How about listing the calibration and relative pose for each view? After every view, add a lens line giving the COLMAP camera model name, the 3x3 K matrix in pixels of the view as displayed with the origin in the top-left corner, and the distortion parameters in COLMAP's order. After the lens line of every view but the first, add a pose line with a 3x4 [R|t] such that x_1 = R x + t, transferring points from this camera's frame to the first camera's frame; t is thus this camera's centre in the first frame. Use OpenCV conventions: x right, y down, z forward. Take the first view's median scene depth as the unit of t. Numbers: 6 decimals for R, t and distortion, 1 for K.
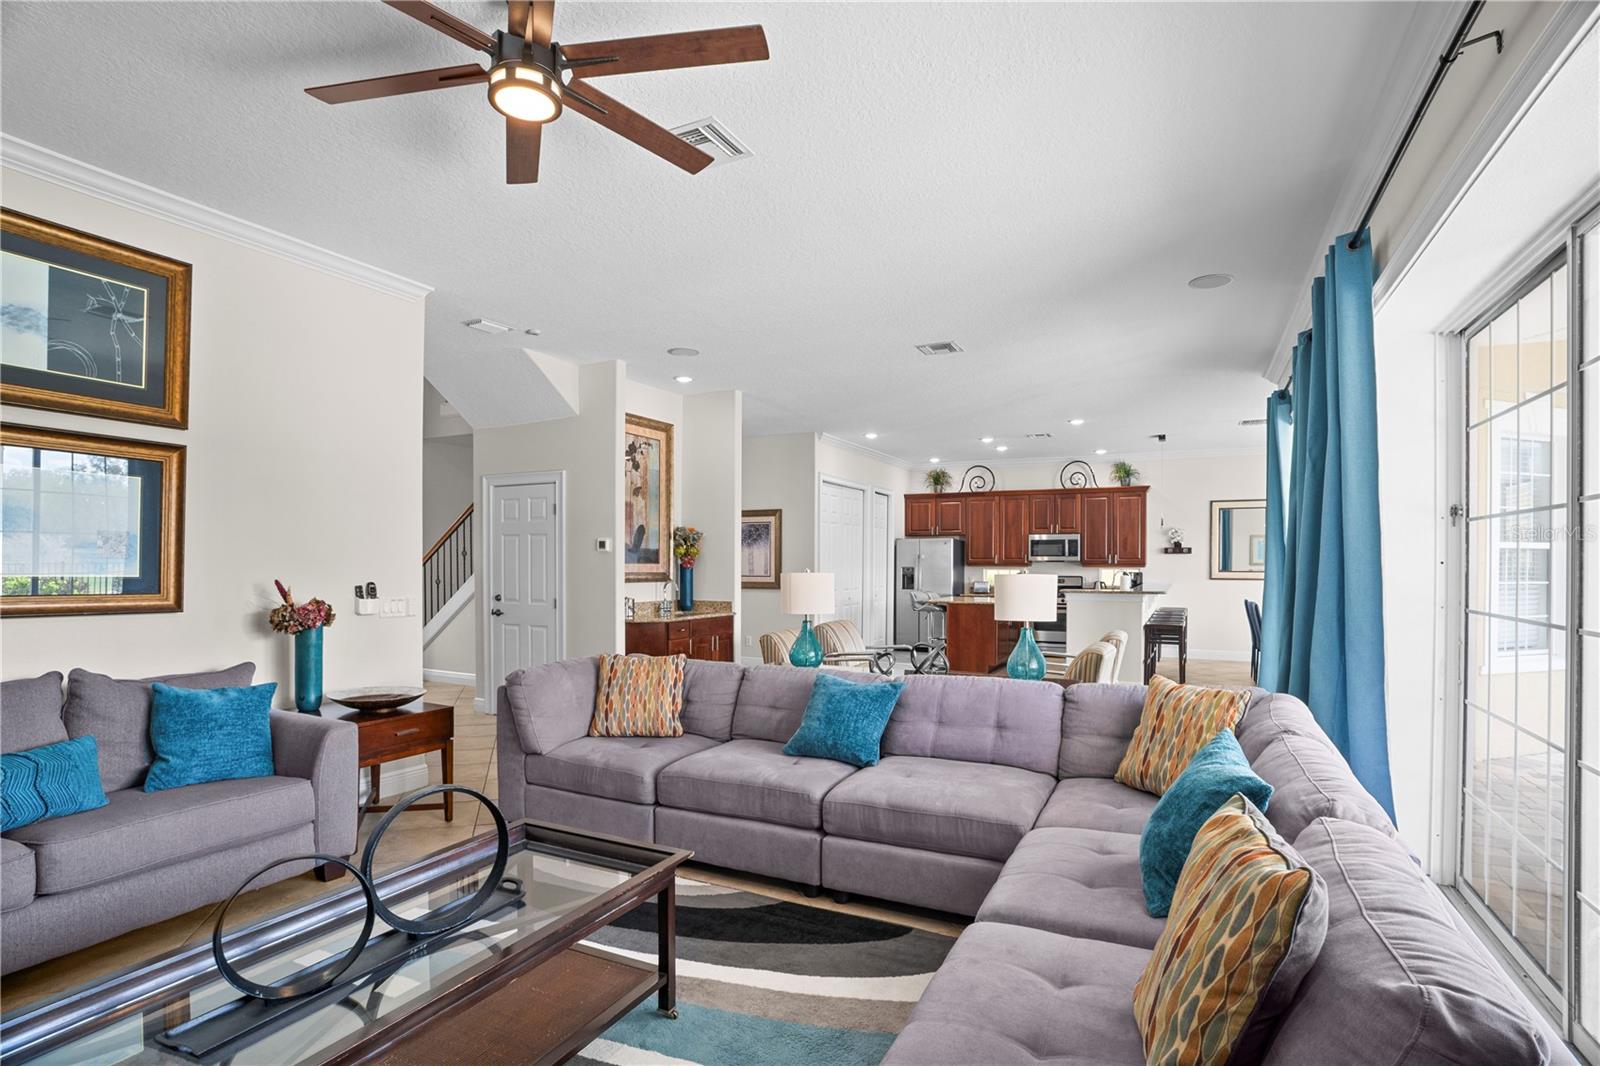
lens RADIAL K [[788.9, 0, 804.2], [0, 788.9, 536.0], [0, 0, 1]] dist [-0.063105, 0.028842]
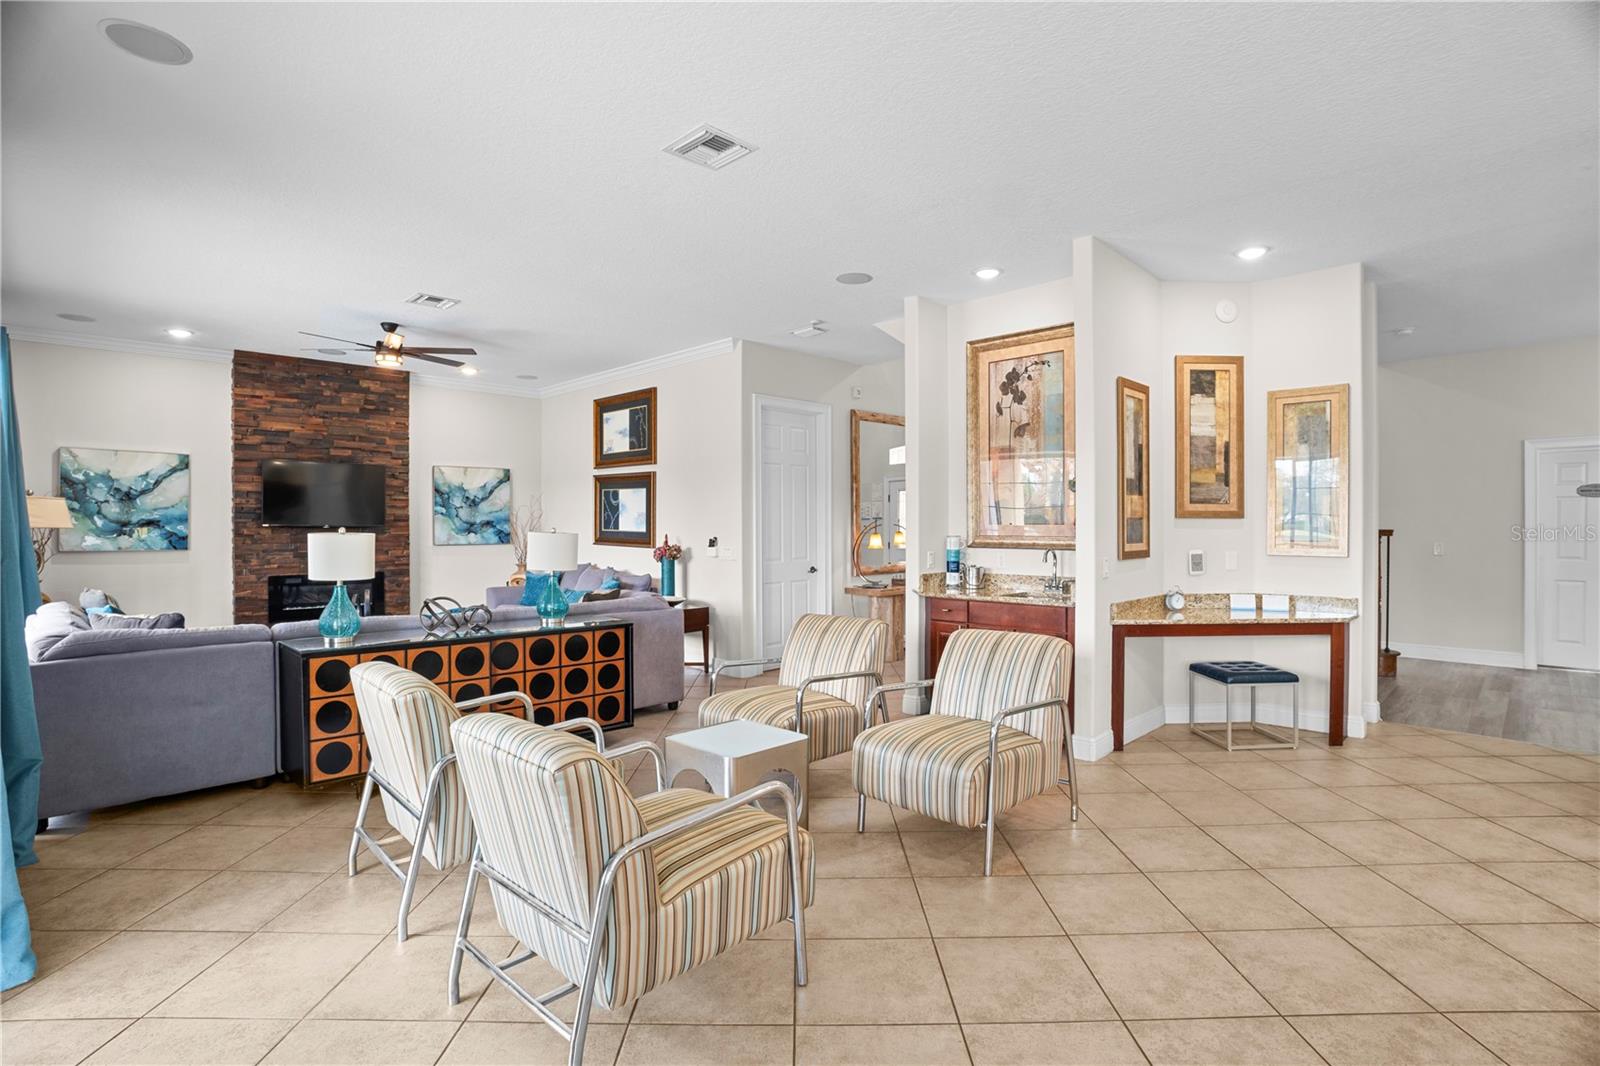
lens RADIAL K [[788.9, 0, 804.2], [0, 788.9, 536.0], [0, 0, 1]] dist [-0.063105, 0.028842]
pose [[-0.308389, 0.010381, -0.951204, 1.050035], [0.034716, 0.999397, -0.000349, 0.070350], [0.950627, -0.033130, -0.308563, 1.864873]]
